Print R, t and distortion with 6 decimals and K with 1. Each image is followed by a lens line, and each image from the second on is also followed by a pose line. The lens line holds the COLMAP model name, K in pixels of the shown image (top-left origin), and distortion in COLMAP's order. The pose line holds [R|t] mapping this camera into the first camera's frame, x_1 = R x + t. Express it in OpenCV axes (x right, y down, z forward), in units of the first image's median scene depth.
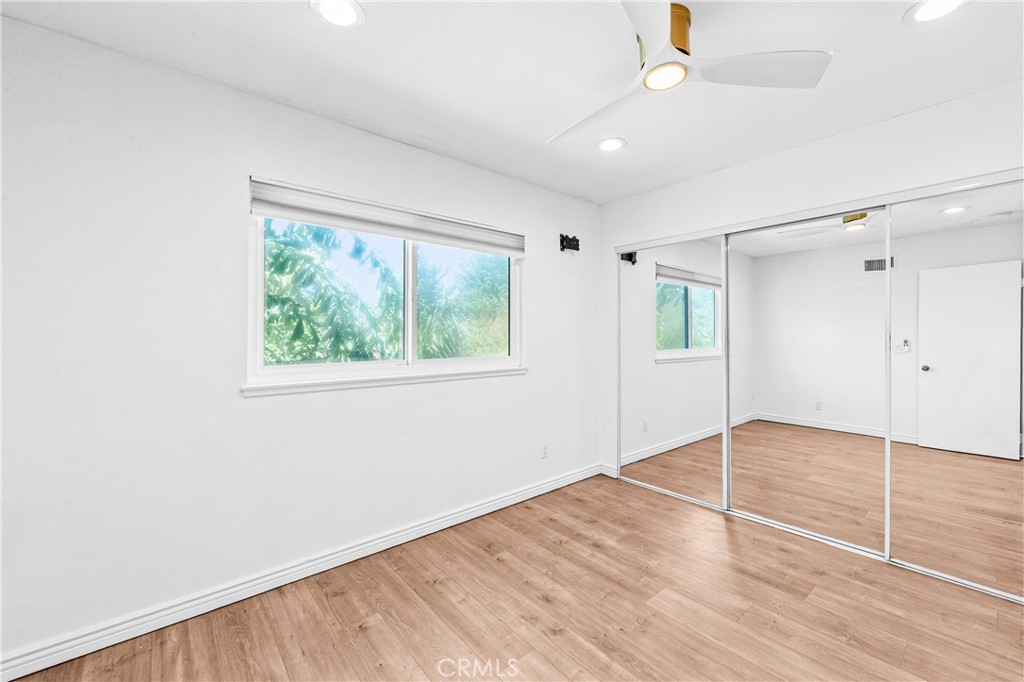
lens RADIAL K [[408.1, 0, 516.2], [0, 408.1, 336.3], [0, 0, 1]] dist [0.001620, -0.000737]
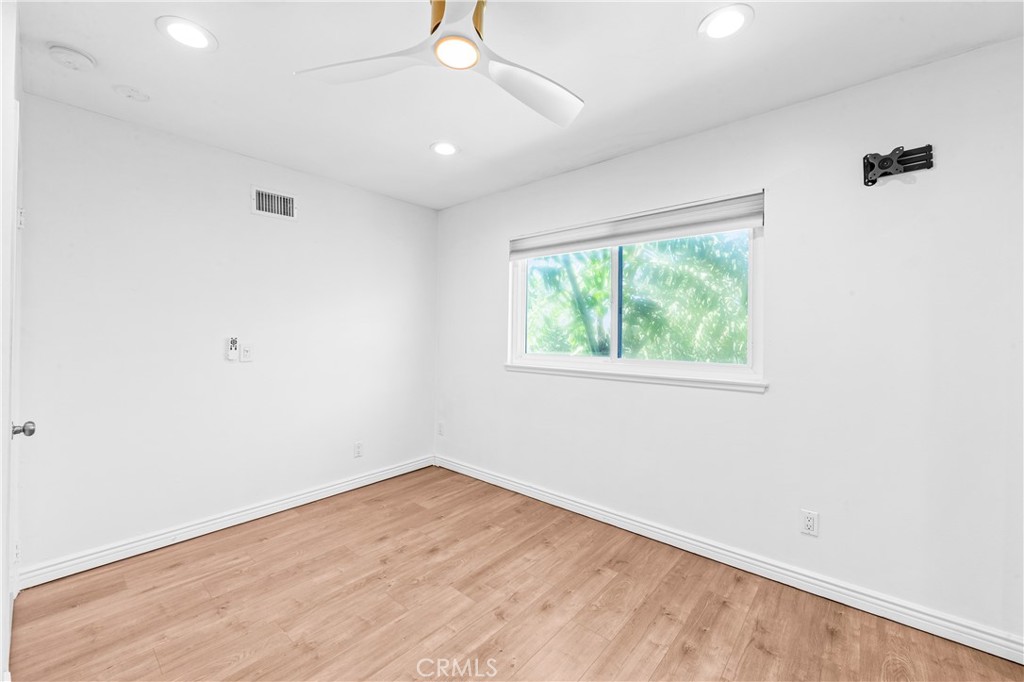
lens RADIAL K [[408.1, 0, 520.9], [0, 408.1, 338.8], [0, 0, 1]] dist [0.001620, -0.000737]
pose [[0.163884, 0.016028, -0.986349, 0.872997], [-0.012657, 0.999820, 0.014144, -0.005665], [0.986398, 0.010166, 0.164057, 0.669546]]
